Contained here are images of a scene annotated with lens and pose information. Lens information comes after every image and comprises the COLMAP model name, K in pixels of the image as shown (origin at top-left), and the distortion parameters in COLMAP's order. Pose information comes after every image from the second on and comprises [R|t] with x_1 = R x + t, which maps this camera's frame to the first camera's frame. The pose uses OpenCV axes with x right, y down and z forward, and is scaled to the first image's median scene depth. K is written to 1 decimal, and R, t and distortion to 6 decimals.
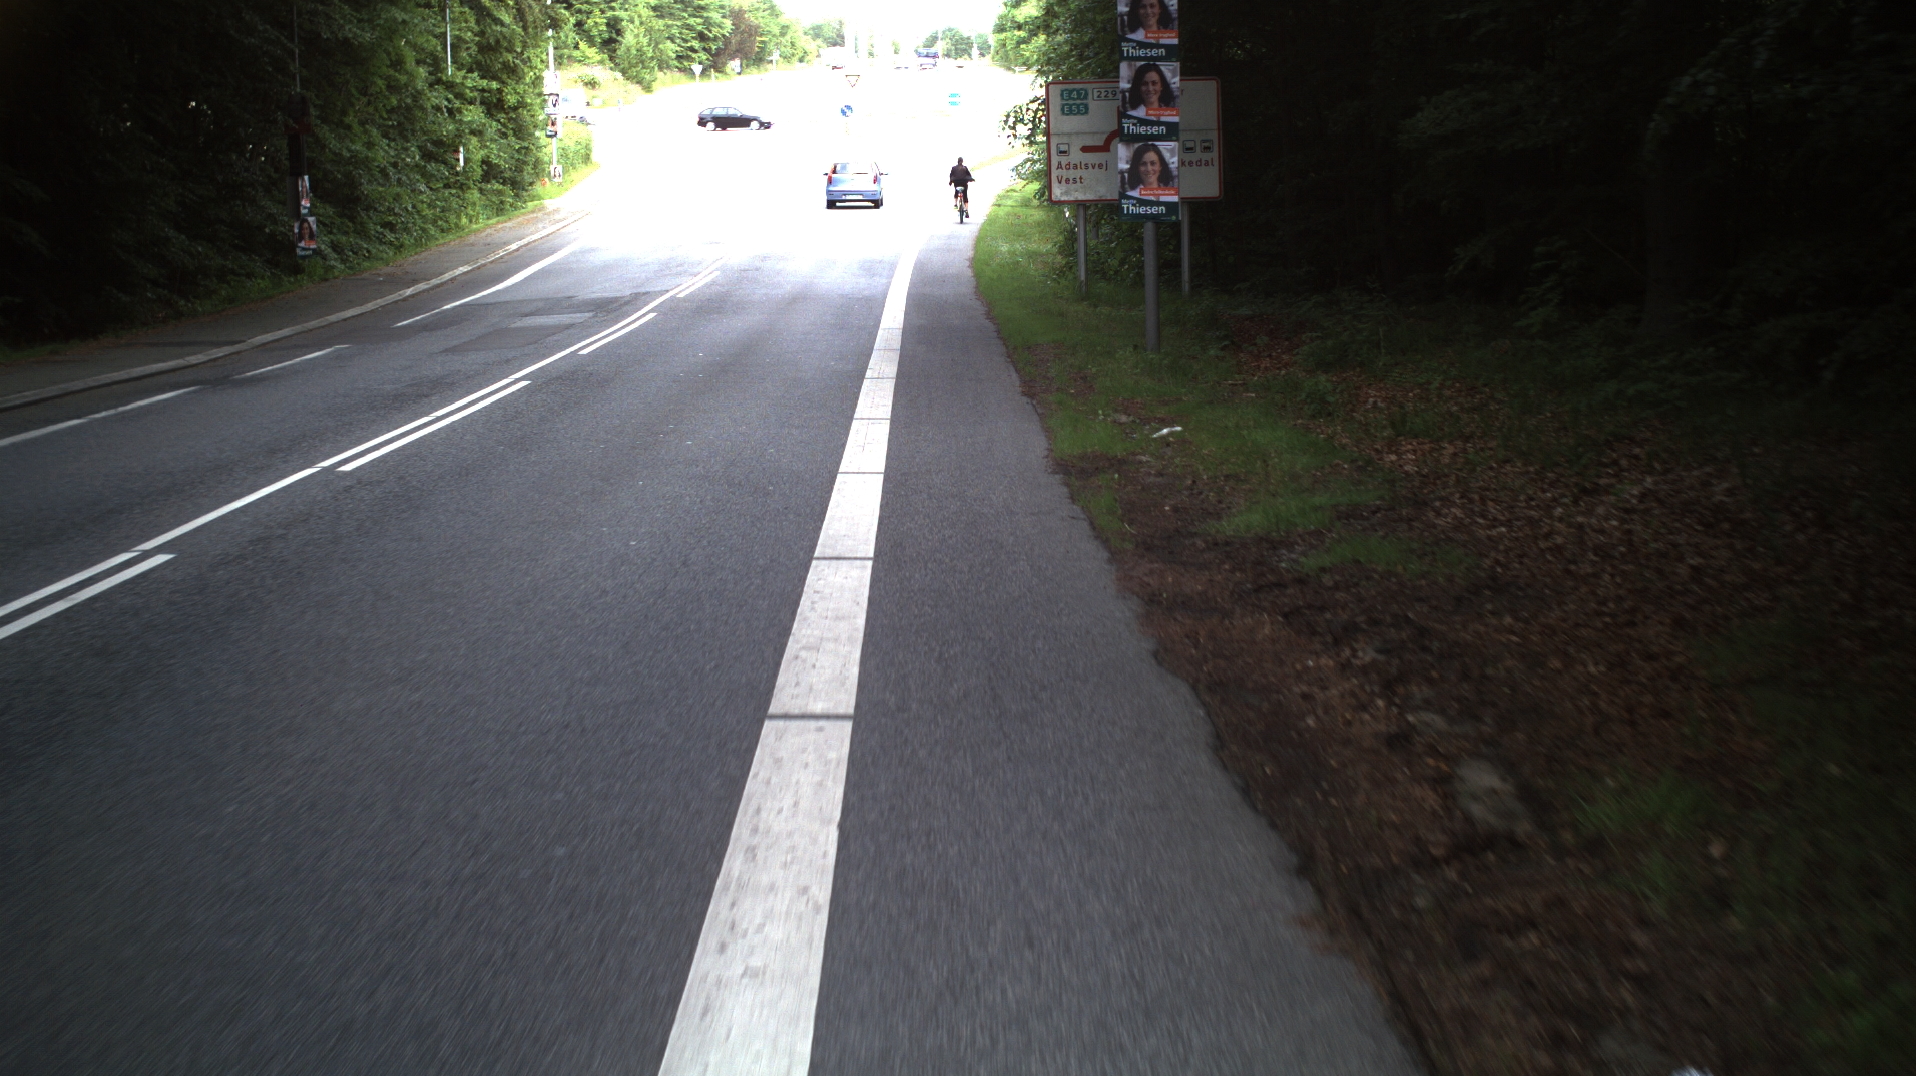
lens RADIAL K [[3488.9, 0, 958.0], [0, 3488.9, 538.0], [0, 0, 1]] dist [-0.279555, 0.250261]
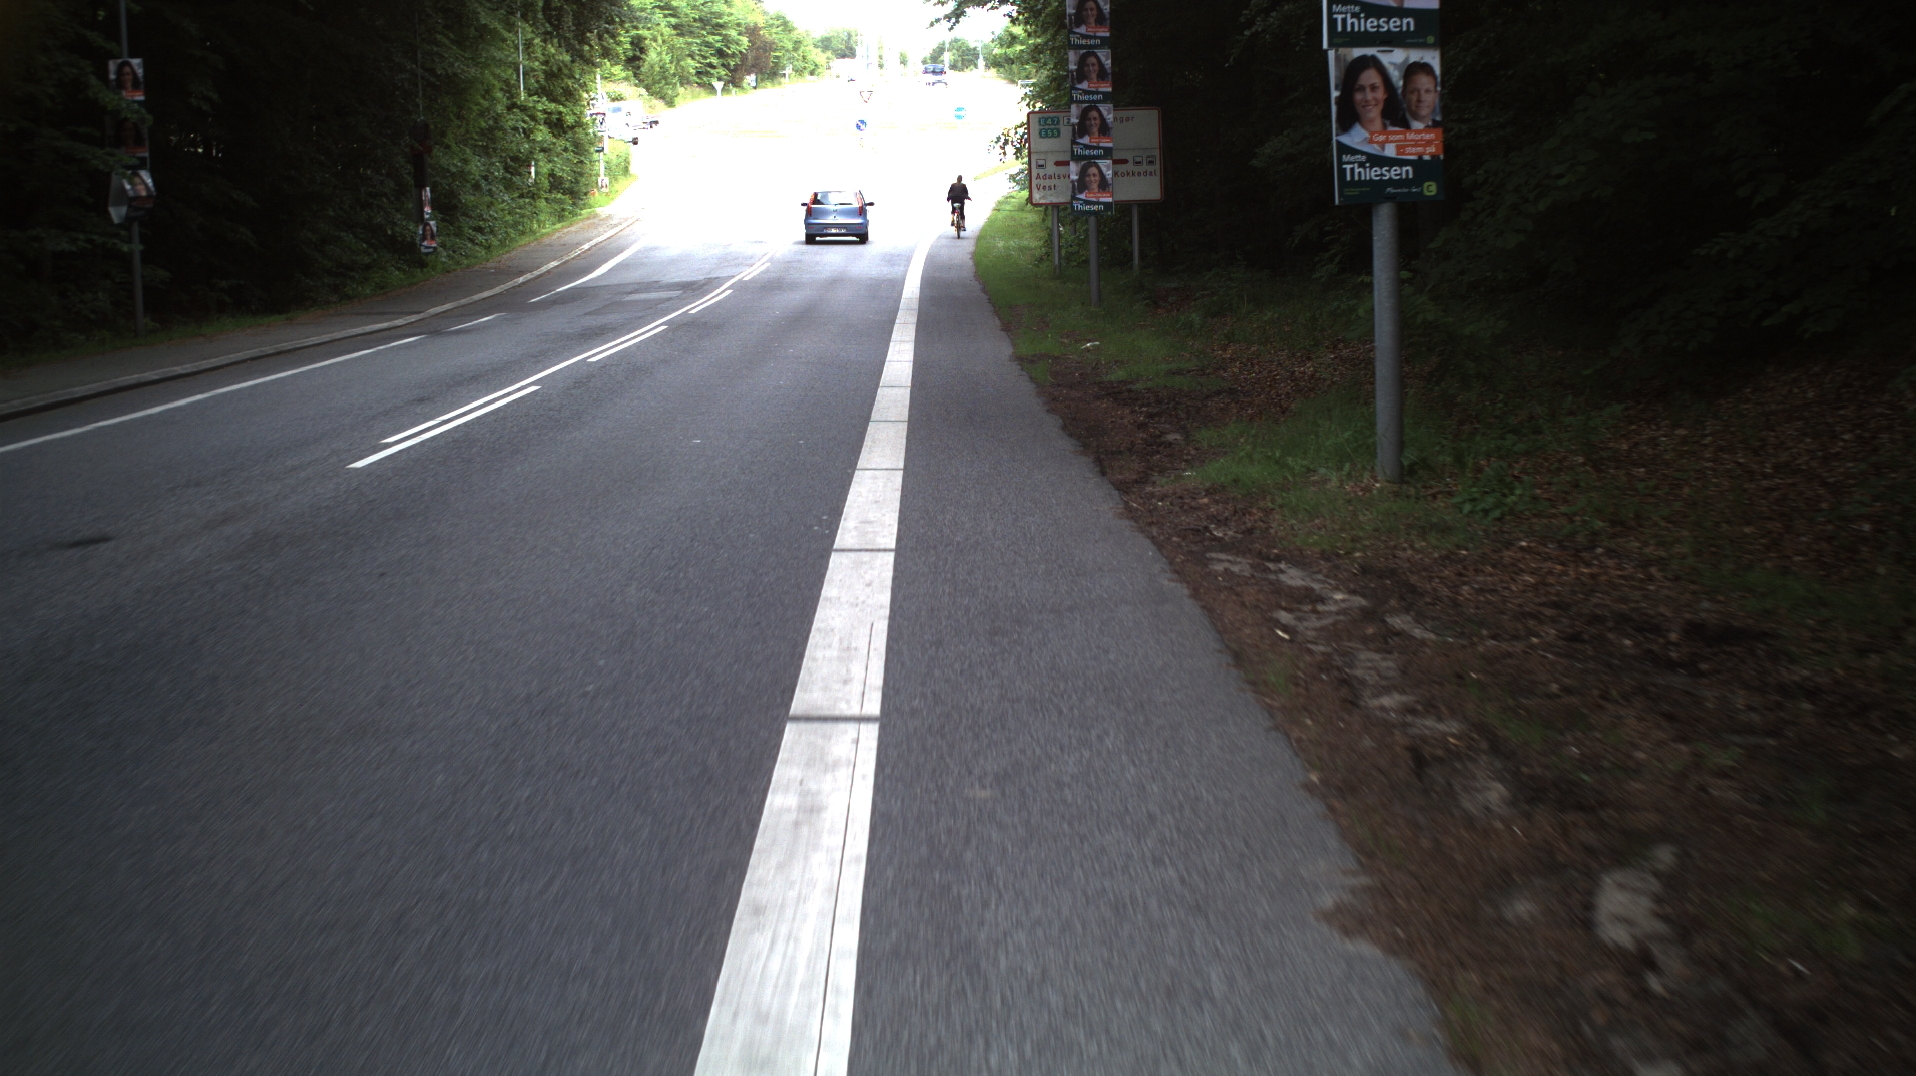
lens RADIAL K [[3488.9, 0, 958.0], [0, 3488.9, 538.0], [0, 0, 1]] dist [-0.279555, 0.250261]
pose [[0.999978, -0.006057, -0.002835, 0.001446], [0.006051, 0.999979, -0.002388, 0.021593], [0.002850, 0.002371, 0.999993, -0.208700]]
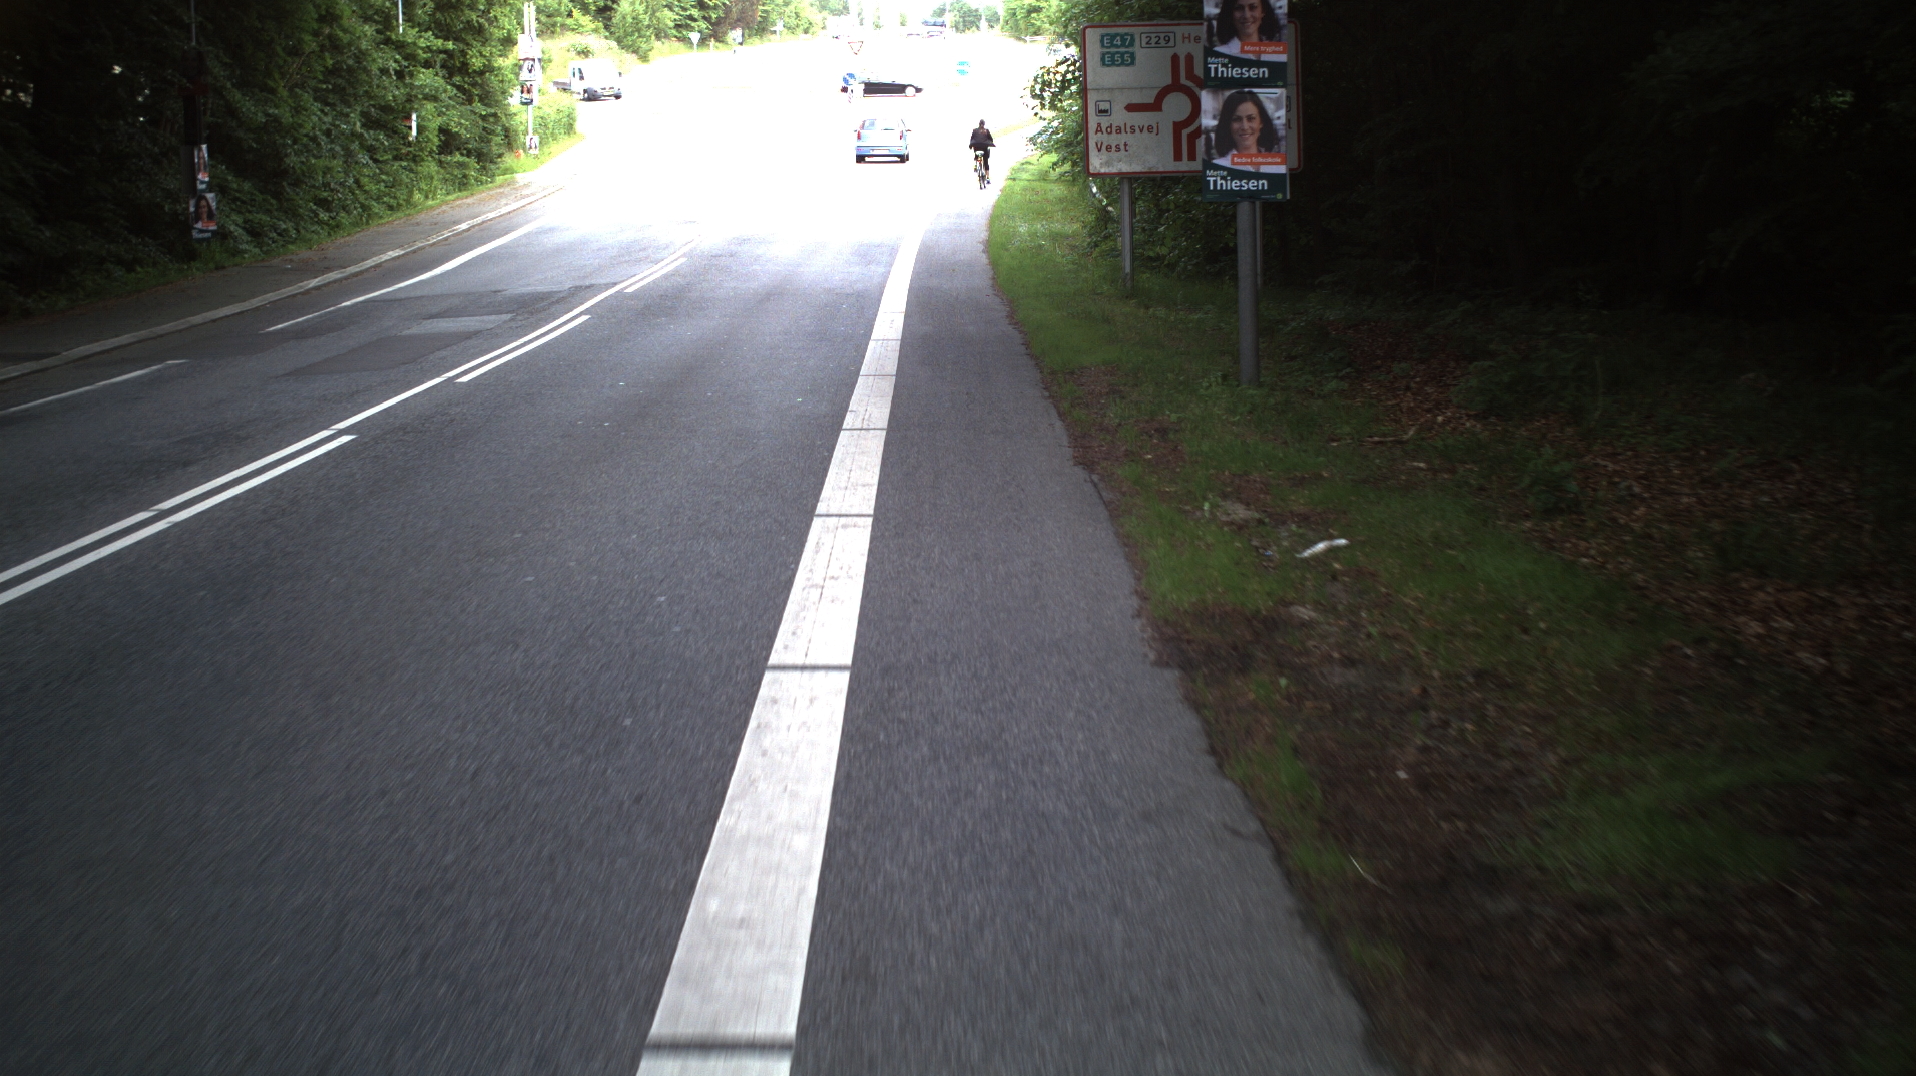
lens RADIAL K [[3488.9, 0, 958.0], [0, 3488.9, 538.0], [0, 0, 1]] dist [-0.279555, 0.250261]
pose [[0.999997, 0.000499, -0.002189, -0.001007], [-0.000483, 0.999973, 0.007300, -0.013172], [0.002192, -0.007299, 0.999971, 0.139859]]
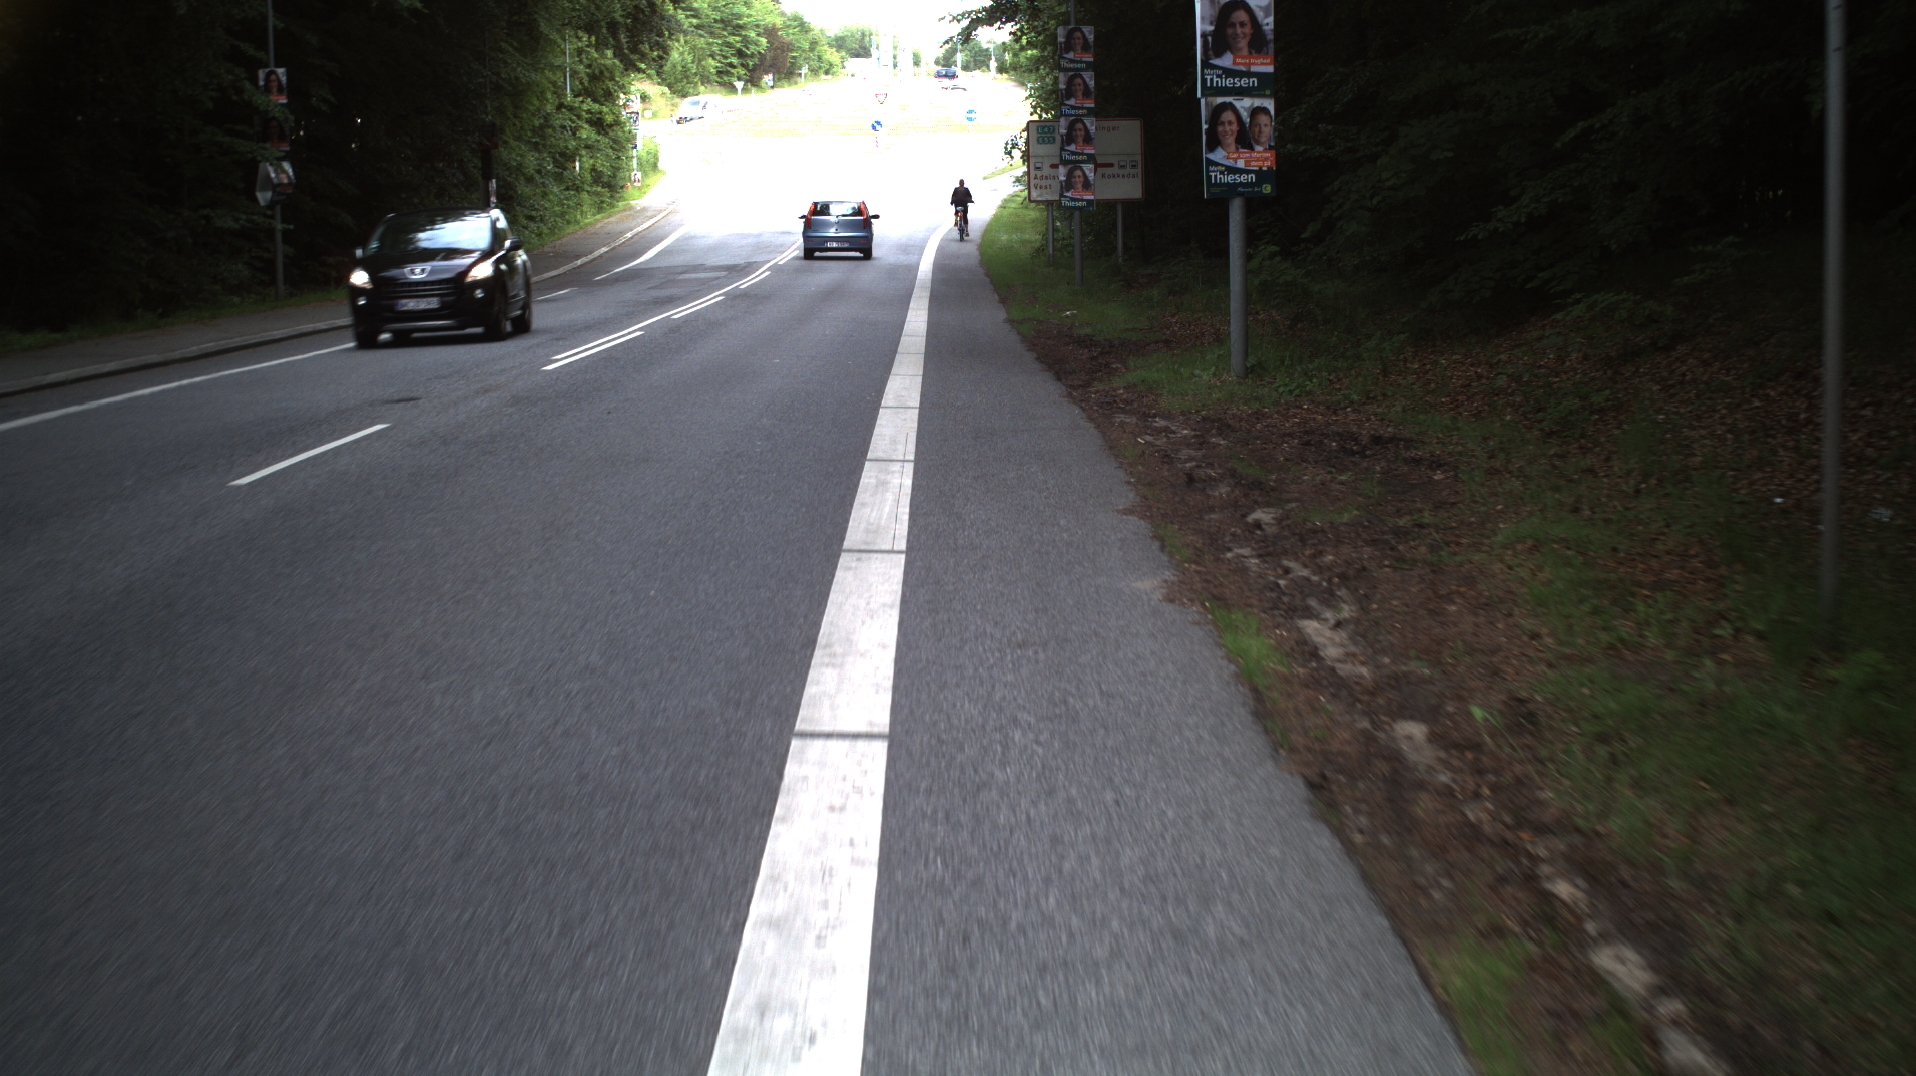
lens RADIAL K [[3488.9, 0, 958.0], [0, 3488.9, 538.0], [0, 0, 1]] dist [-0.279555, 0.250261]
pose [[0.999963, 0.007201, -0.004672, 0.002605], [-0.007211, 0.999972, -0.002130, 0.036198], [0.004656, 0.002164, 0.999987, -0.347732]]
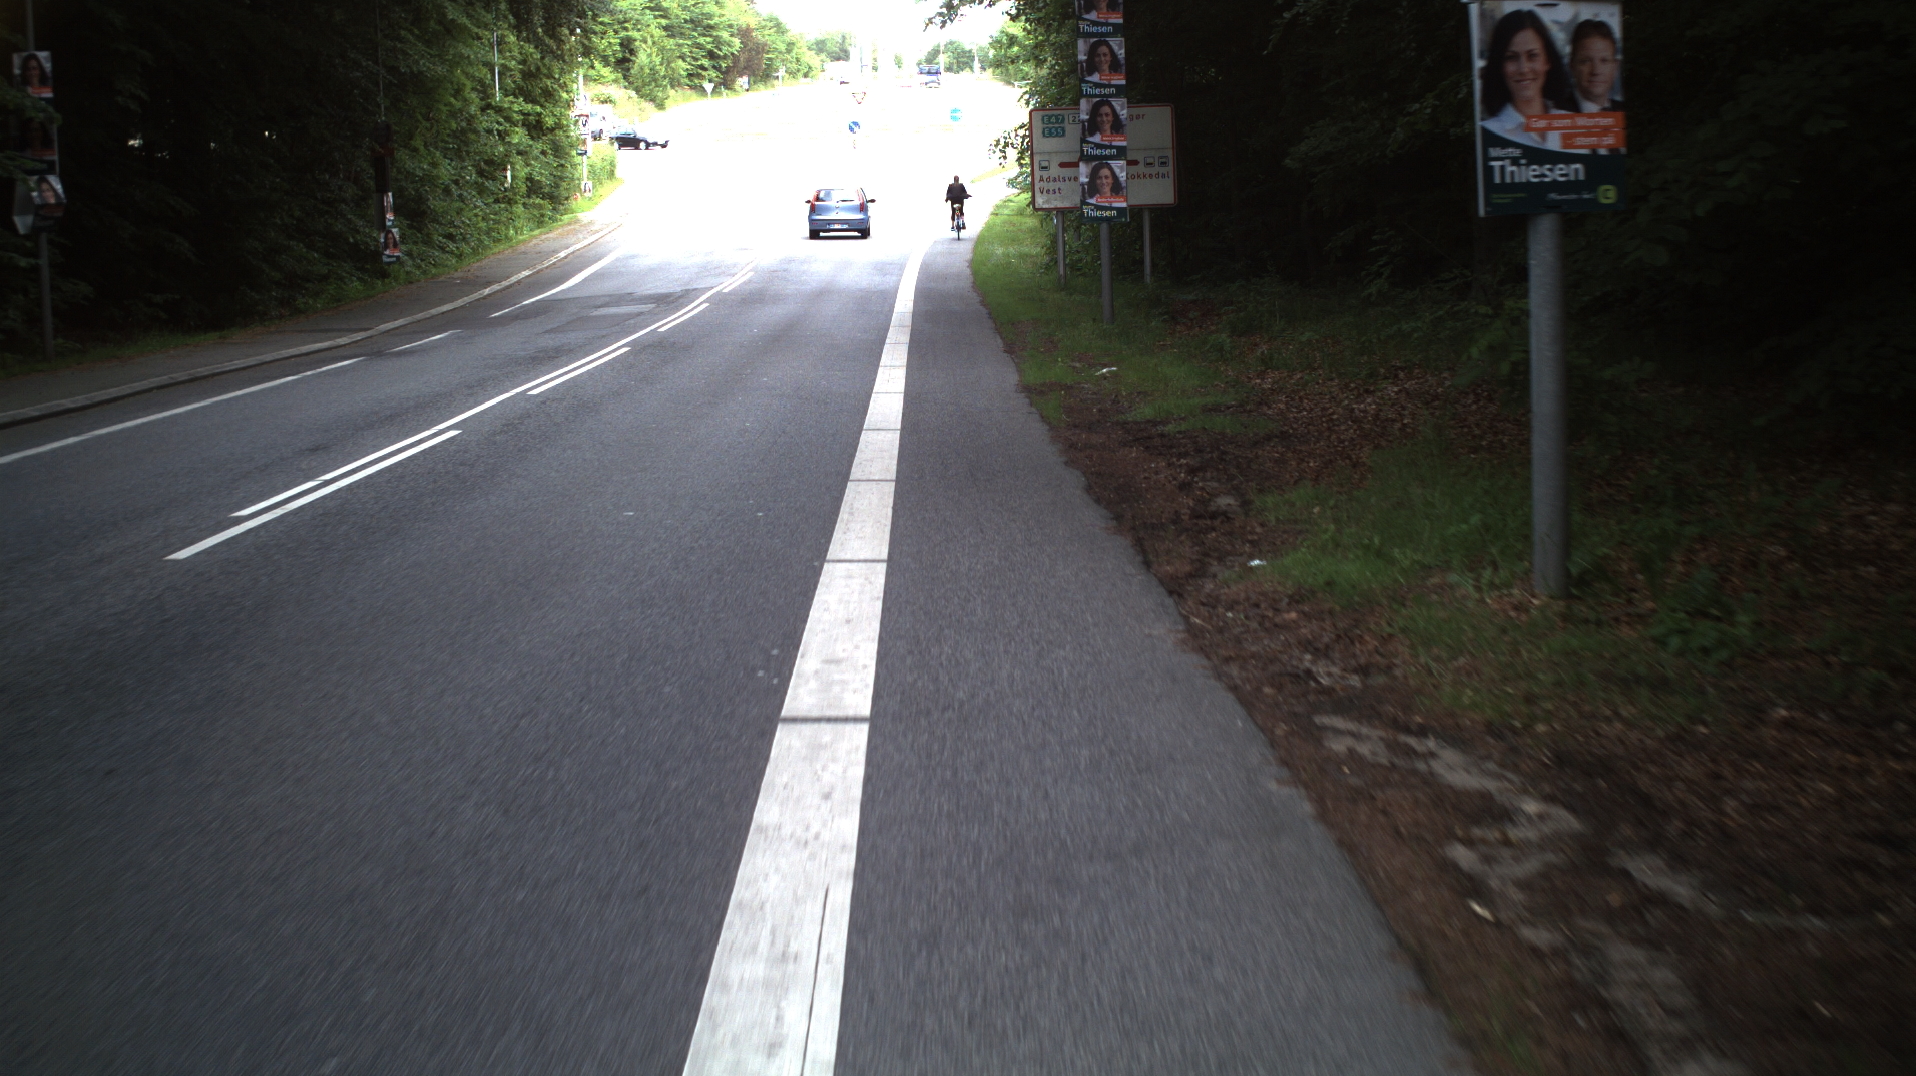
lens RADIAL K [[3488.9, 0, 958.0], [0, 3488.9, 538.0], [0, 0, 1]] dist [-0.279555, 0.250261]
pose [[0.999960, -0.008789, -0.001799, 0.001031], [0.008783, 0.999956, -0.003259, 0.014250], [0.001828, 0.003243, 0.999993, -0.139189]]
